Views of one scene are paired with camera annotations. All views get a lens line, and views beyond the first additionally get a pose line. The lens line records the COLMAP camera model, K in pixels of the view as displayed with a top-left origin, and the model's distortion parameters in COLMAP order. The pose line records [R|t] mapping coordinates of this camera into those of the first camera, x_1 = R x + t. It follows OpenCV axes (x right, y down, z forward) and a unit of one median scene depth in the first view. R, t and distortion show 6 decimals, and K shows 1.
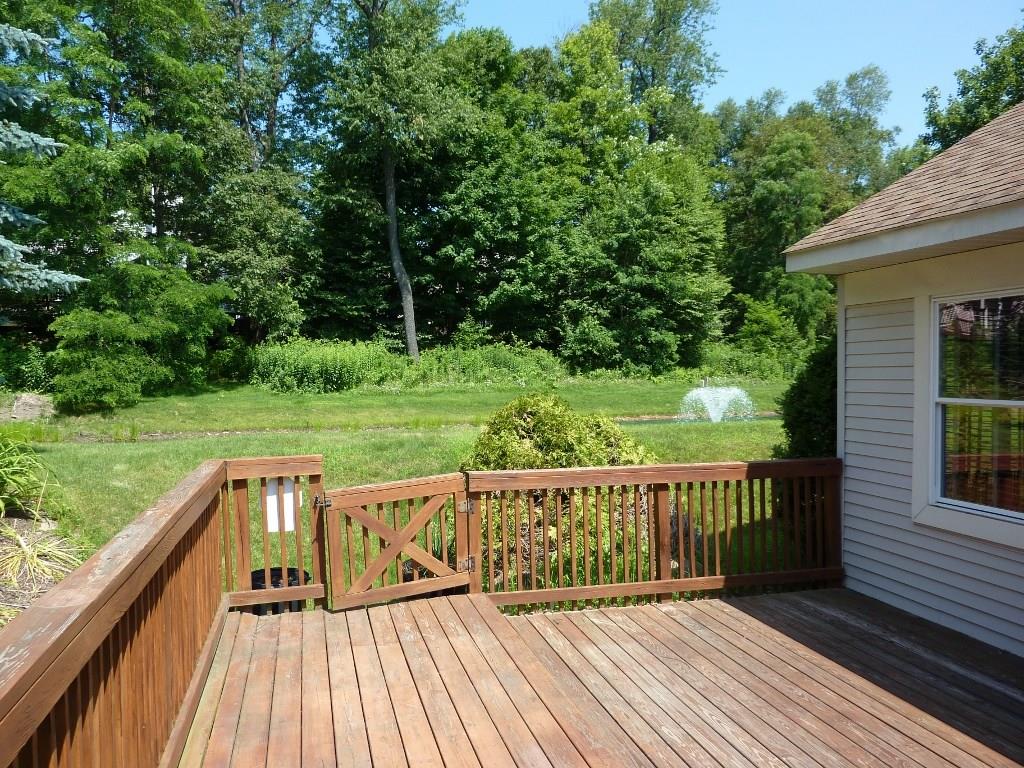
lens RADIAL K [[760.1, 0, 512.0], [0, 760.1, 384.0], [0, 0, 1]] dist [0.002083, -0.000227]
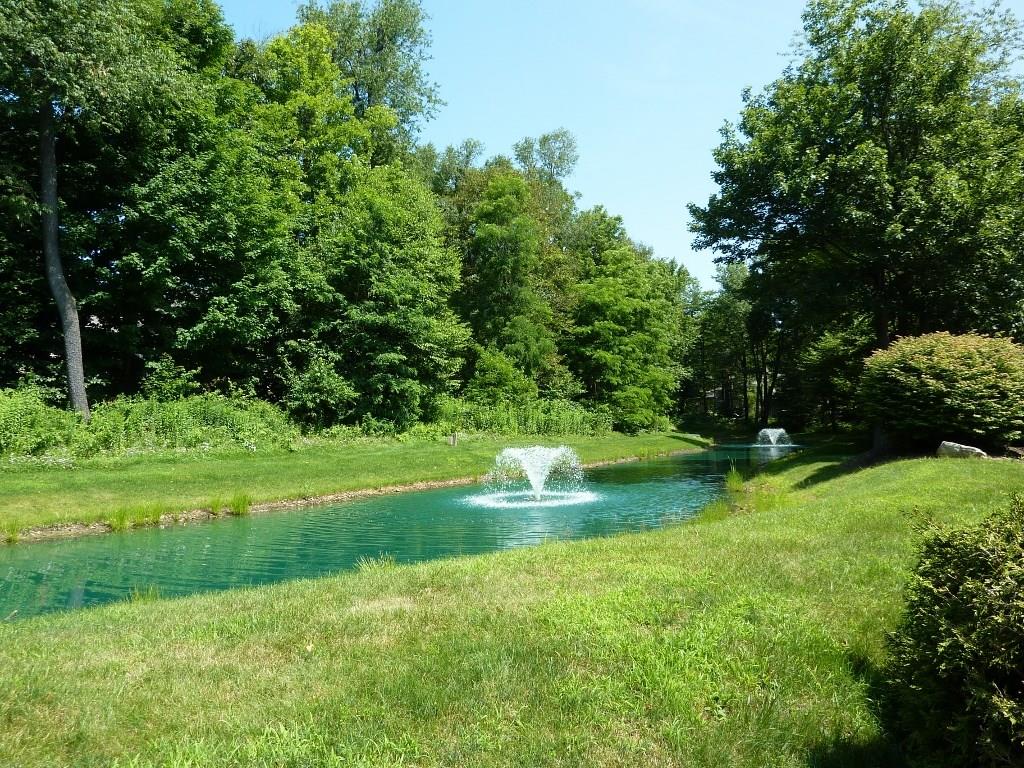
lens RADIAL K [[775.4, 0, 512.0], [0, 775.4, 384.0], [0, 0, 1]] dist [-0.043396, 0.000967]
pose [[0.904934, 0.003074, 0.425542, -0.063317], [0.029487, 0.997118, -0.069907, -0.001272], [-0.424530, 0.075809, 0.902235, 0.184896]]
